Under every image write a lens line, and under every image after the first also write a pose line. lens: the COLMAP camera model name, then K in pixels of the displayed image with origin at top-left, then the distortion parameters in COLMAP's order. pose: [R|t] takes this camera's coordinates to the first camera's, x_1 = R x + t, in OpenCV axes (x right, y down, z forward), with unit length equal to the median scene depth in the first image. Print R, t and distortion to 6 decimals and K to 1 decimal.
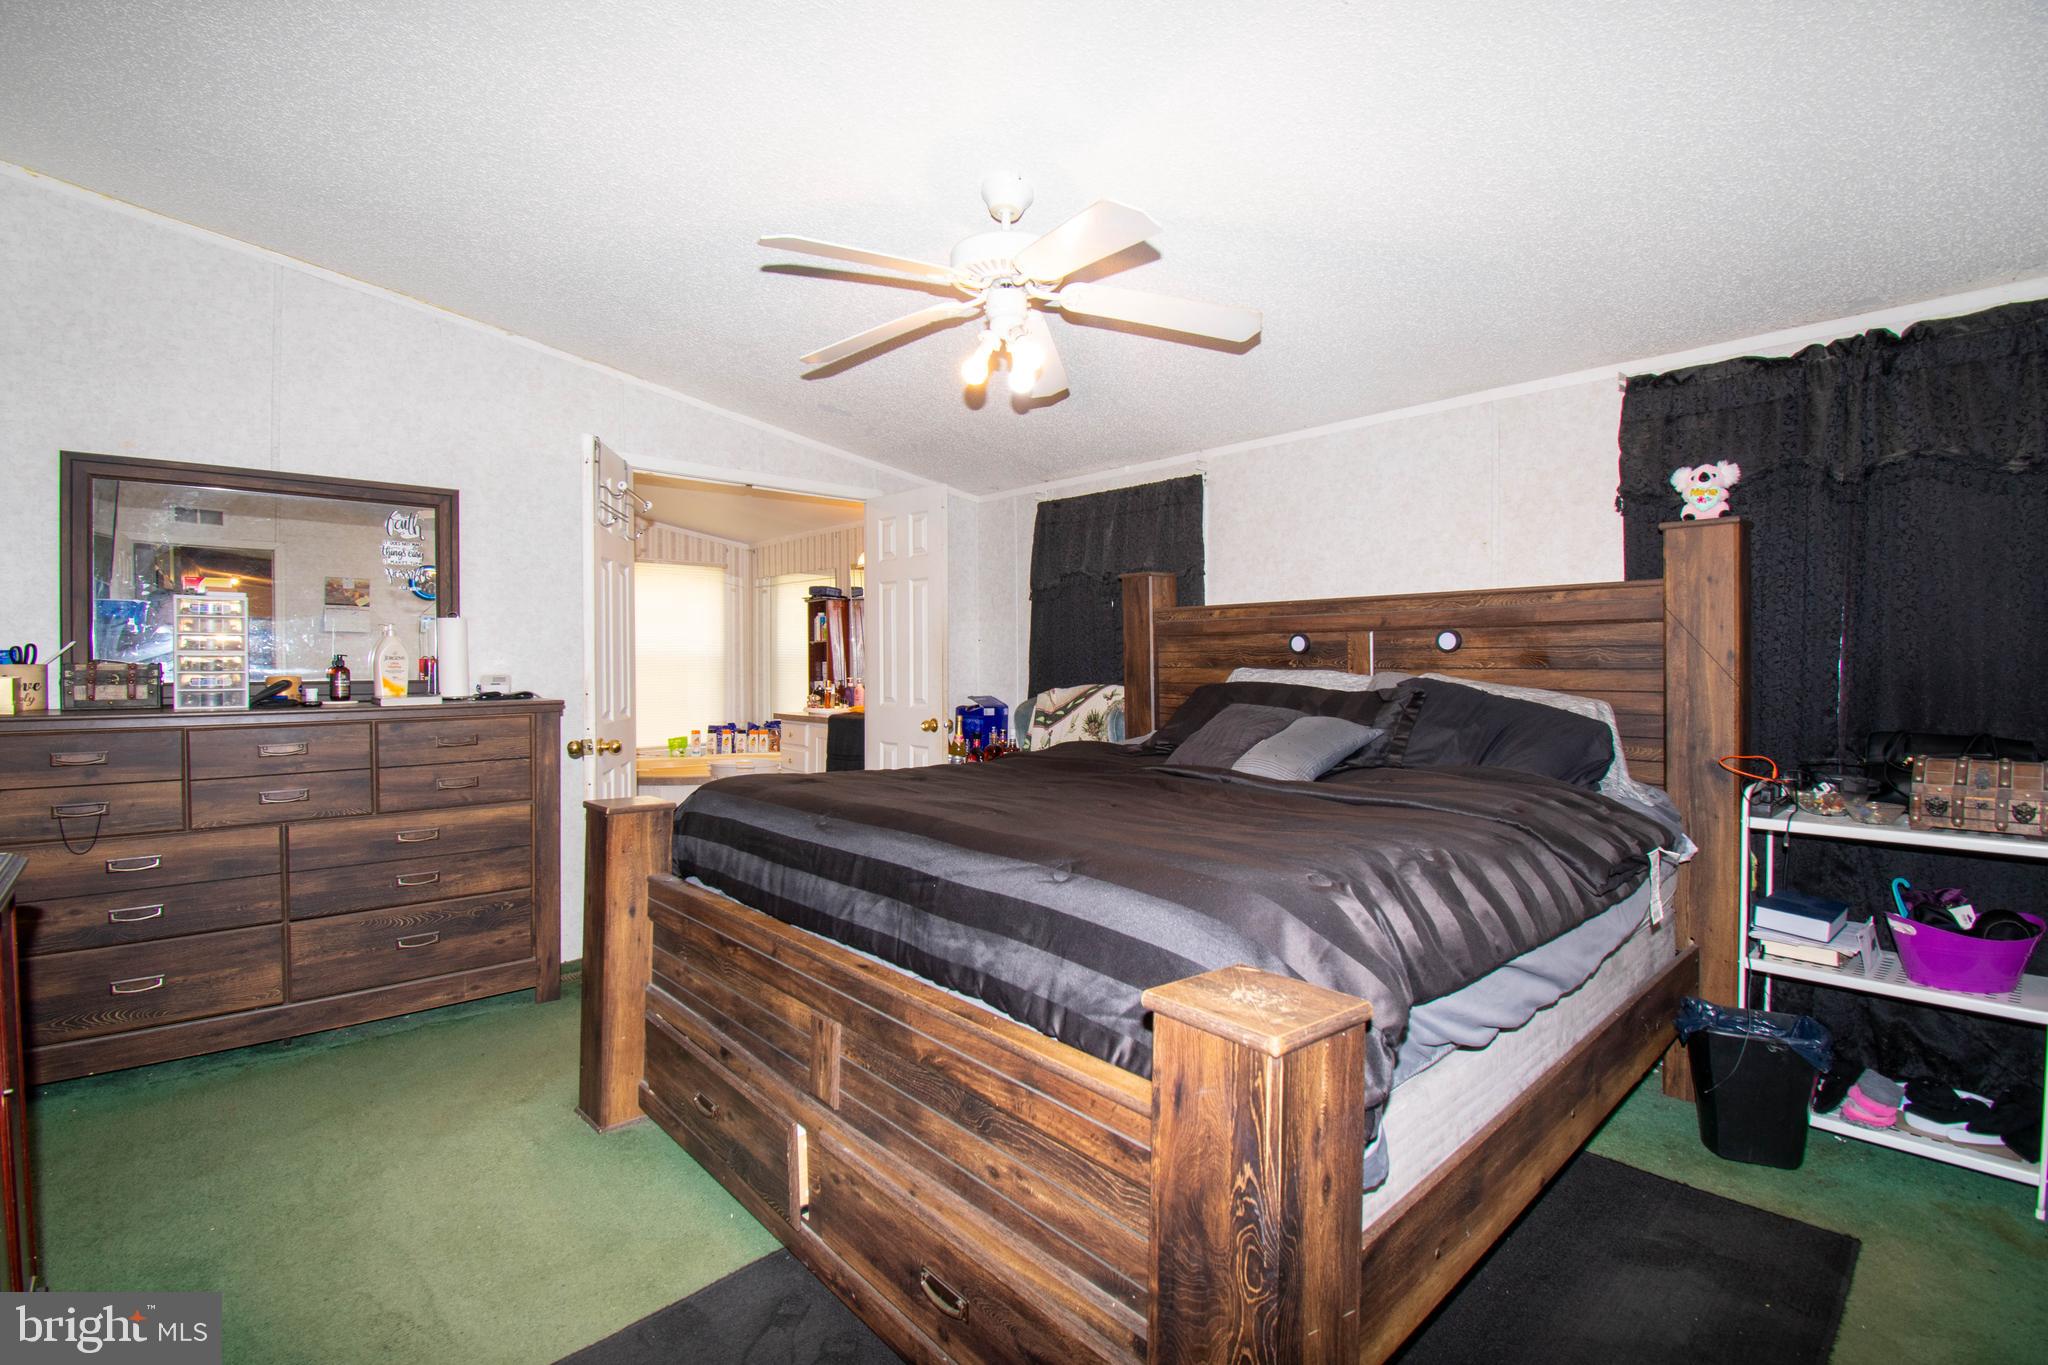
lens RADIAL K [[924.7, 0, 1029.0], [0, 924.7, 673.0], [0, 0, 1]] dist [0.019975, -0.025942]
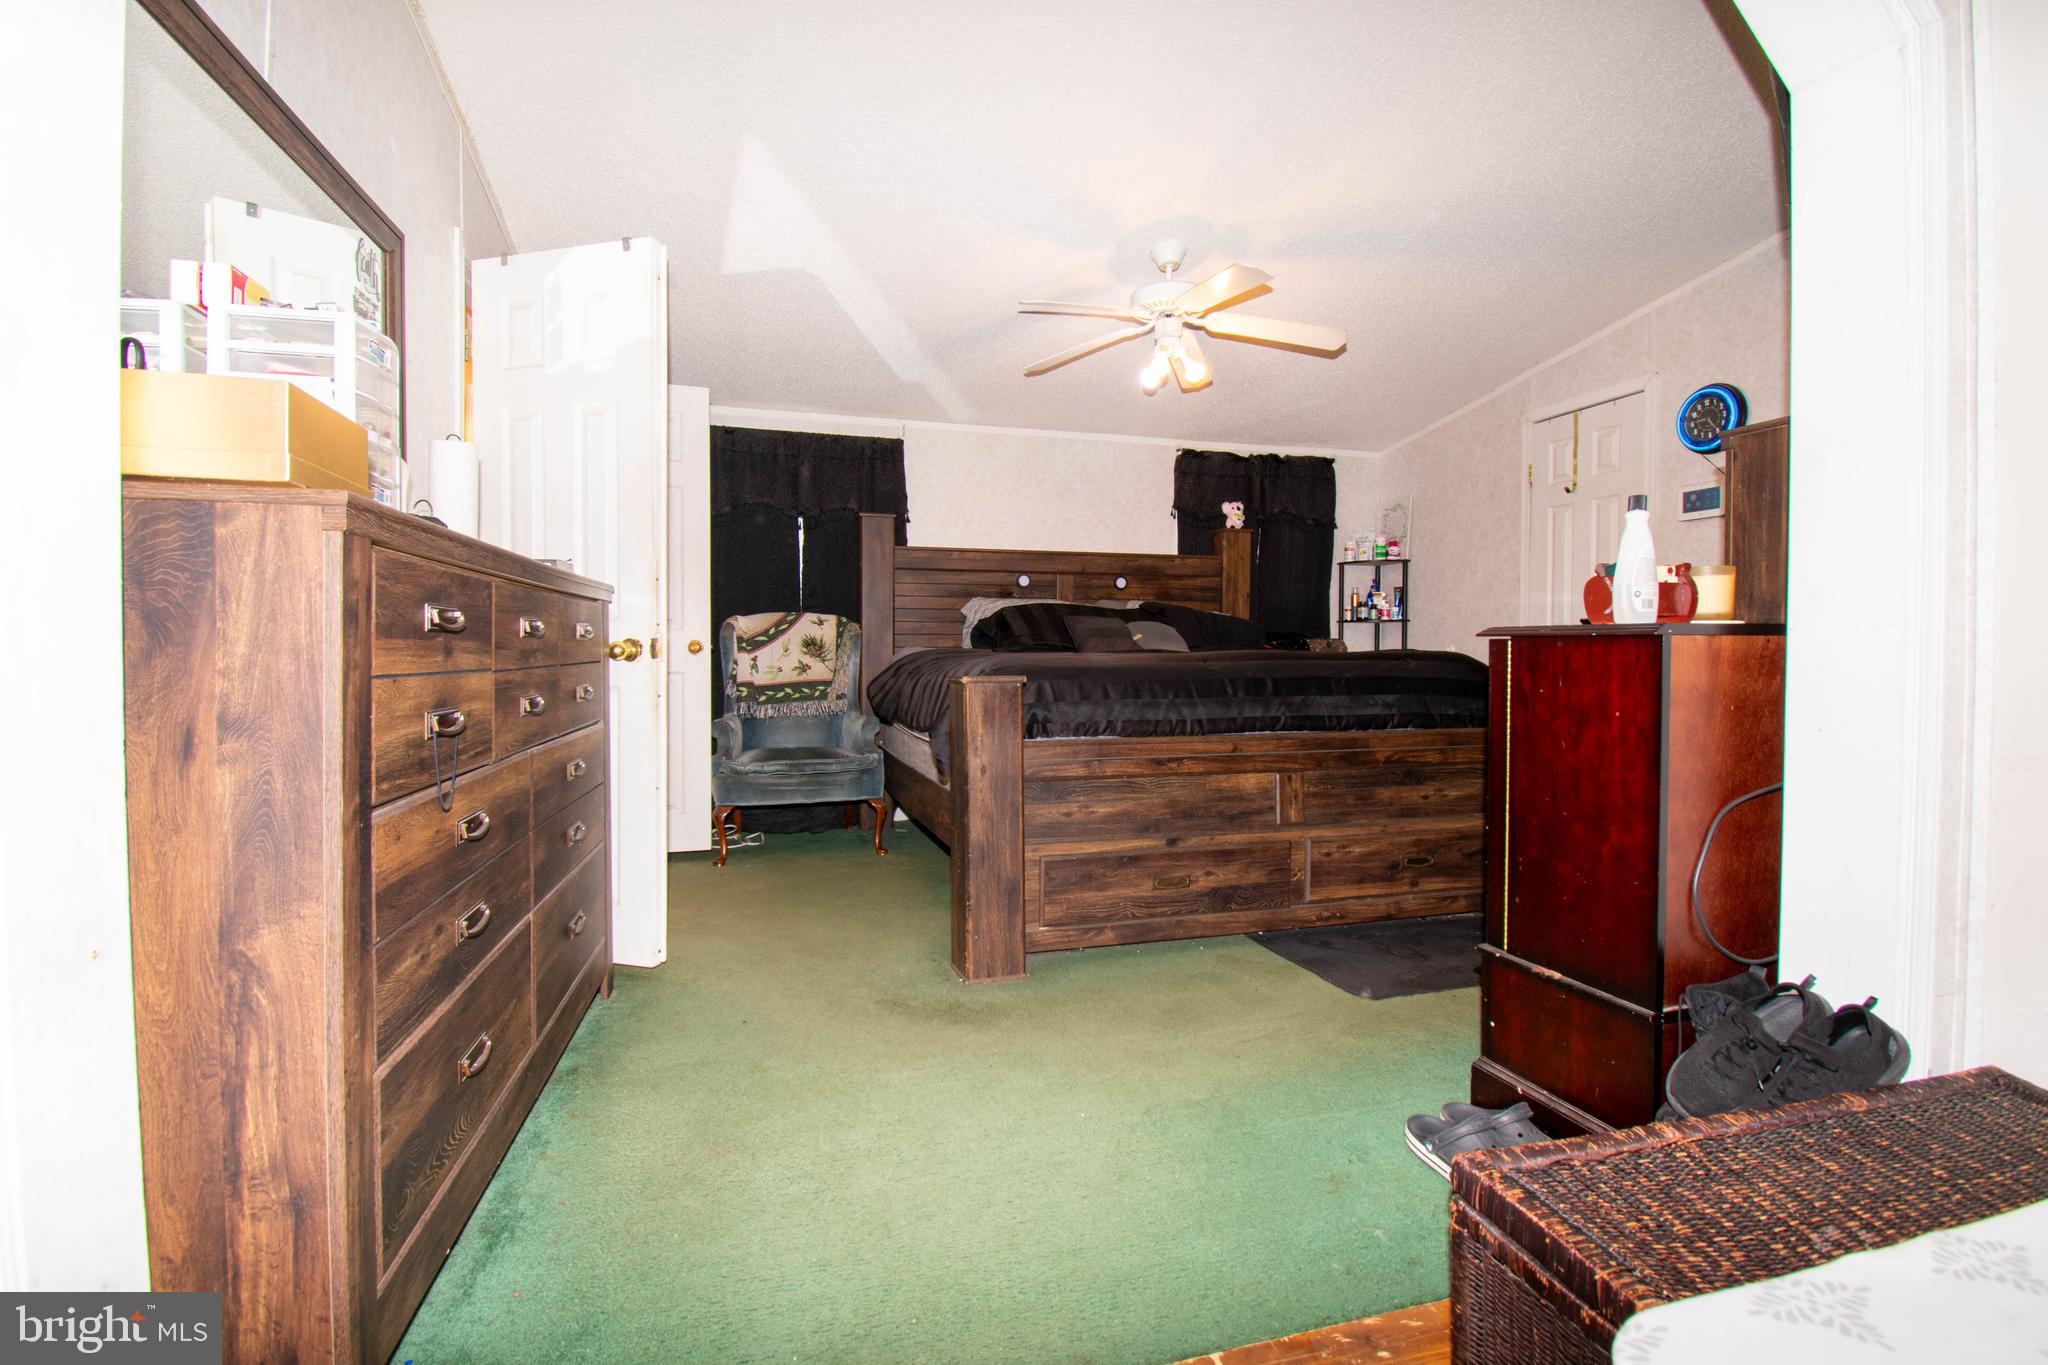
lens RADIAL K [[924.7, 0, 1029.0], [0, 924.7, 673.0], [0, 0, 1]] dist [0.019975, -0.025942]
pose [[0.445266, -0.019541, 0.895185, -1.158001], [0.009429, 0.999809, 0.017135, 0.101495], [-0.895349, 0.000811, 0.445365, 0.426212]]
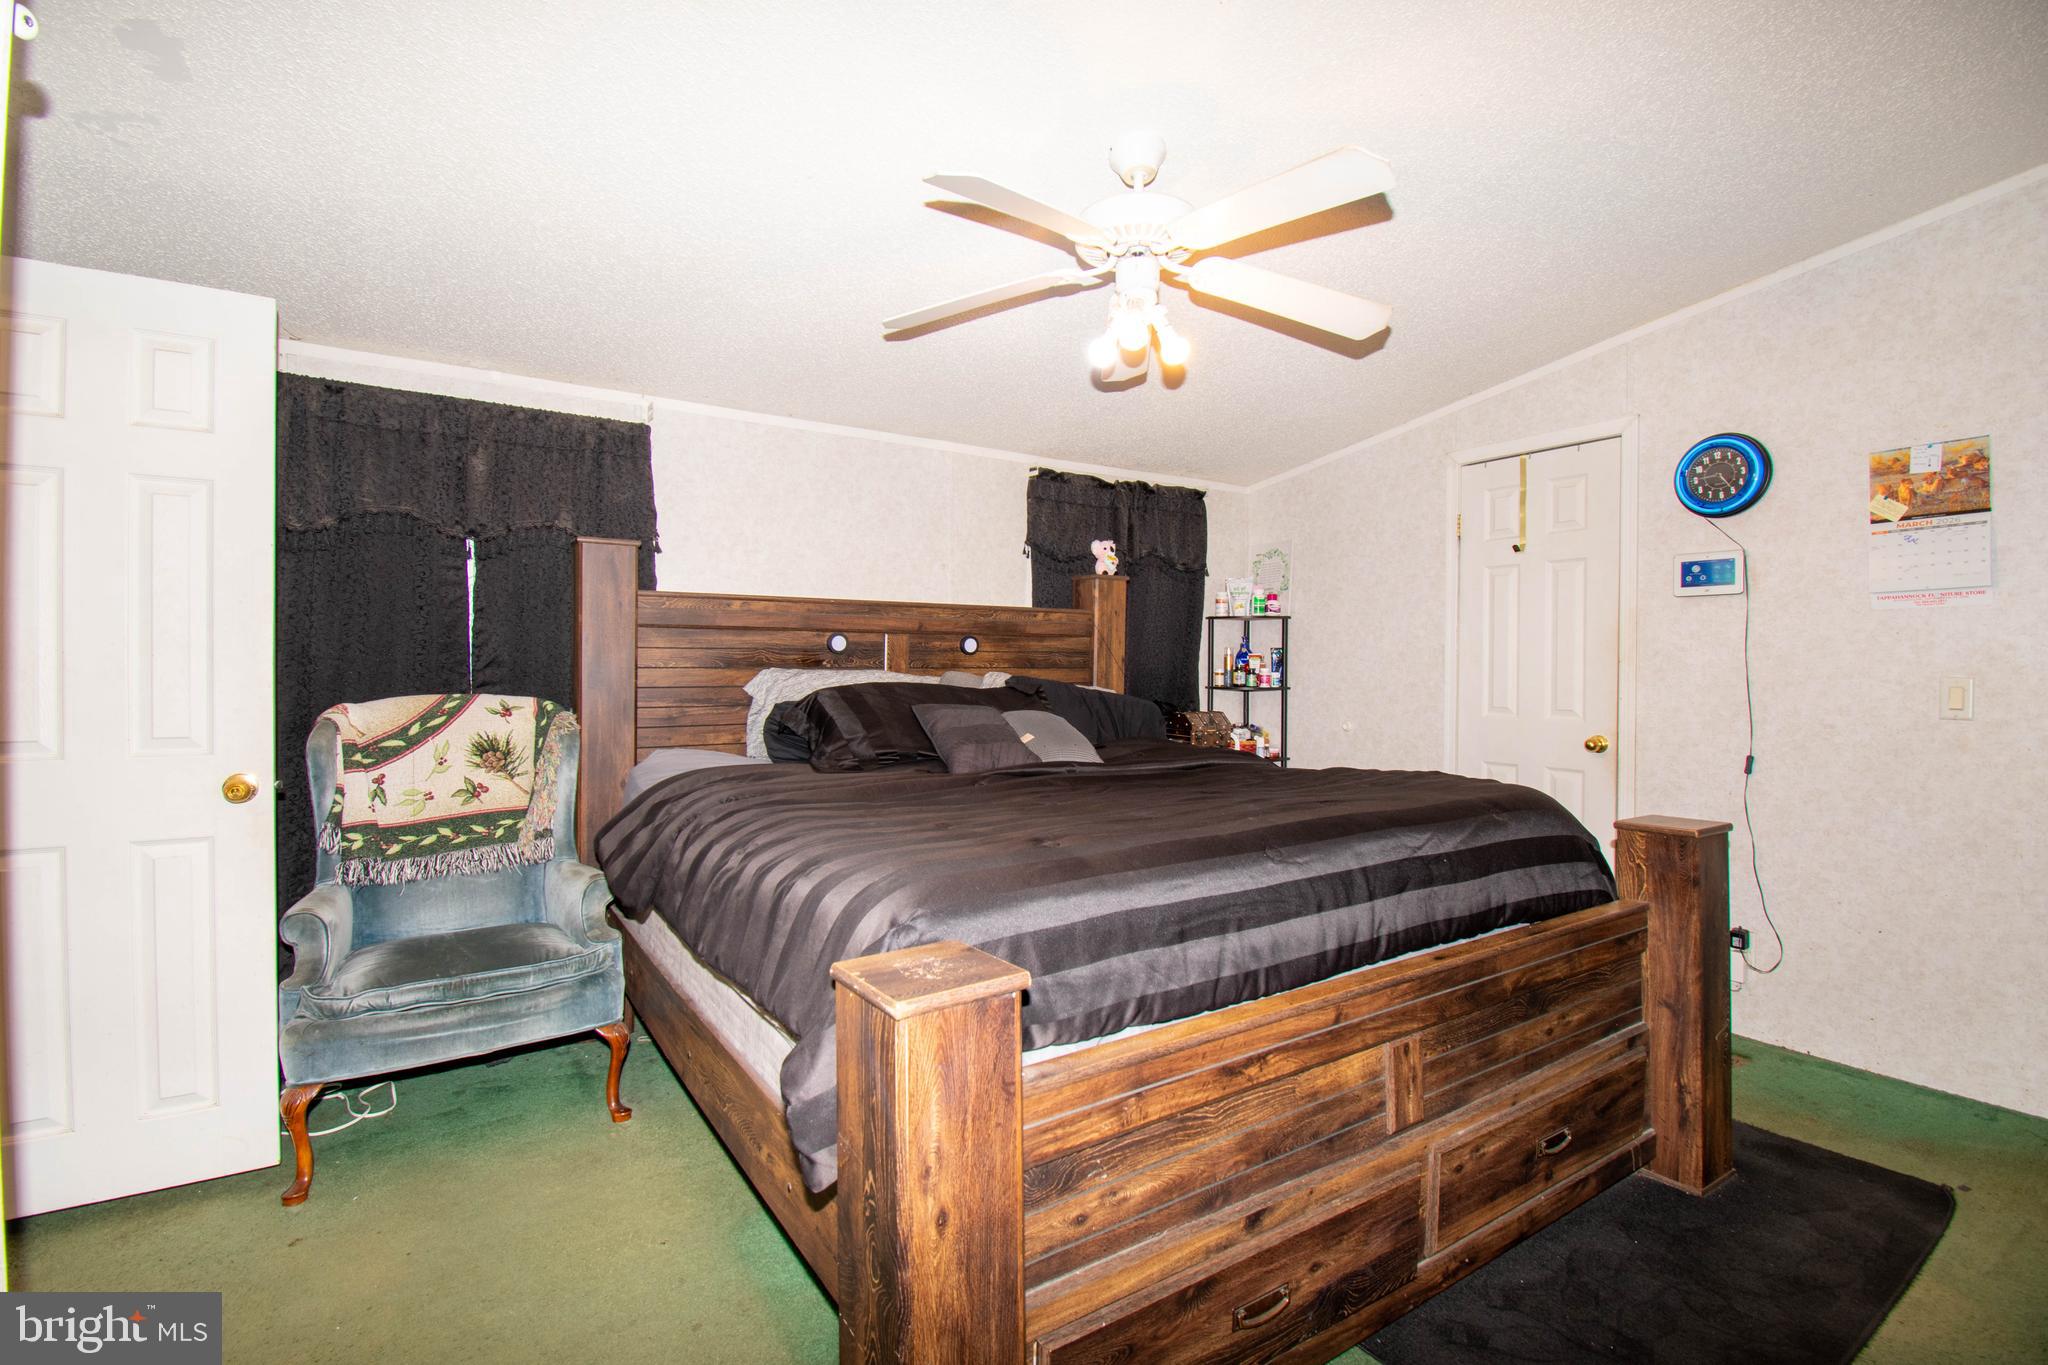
lens RADIAL K [[911.7, 0, 1028.1], [0, 911.7, 672.9], [0, 0, 1]] dist [0.022079, -0.027066]
pose [[0.165647, -0.009305, 0.986141, -0.745723], [0.006966, 0.999942, 0.008265, -0.008107], [-0.986161, 0.005500, 0.165702, 0.757887]]
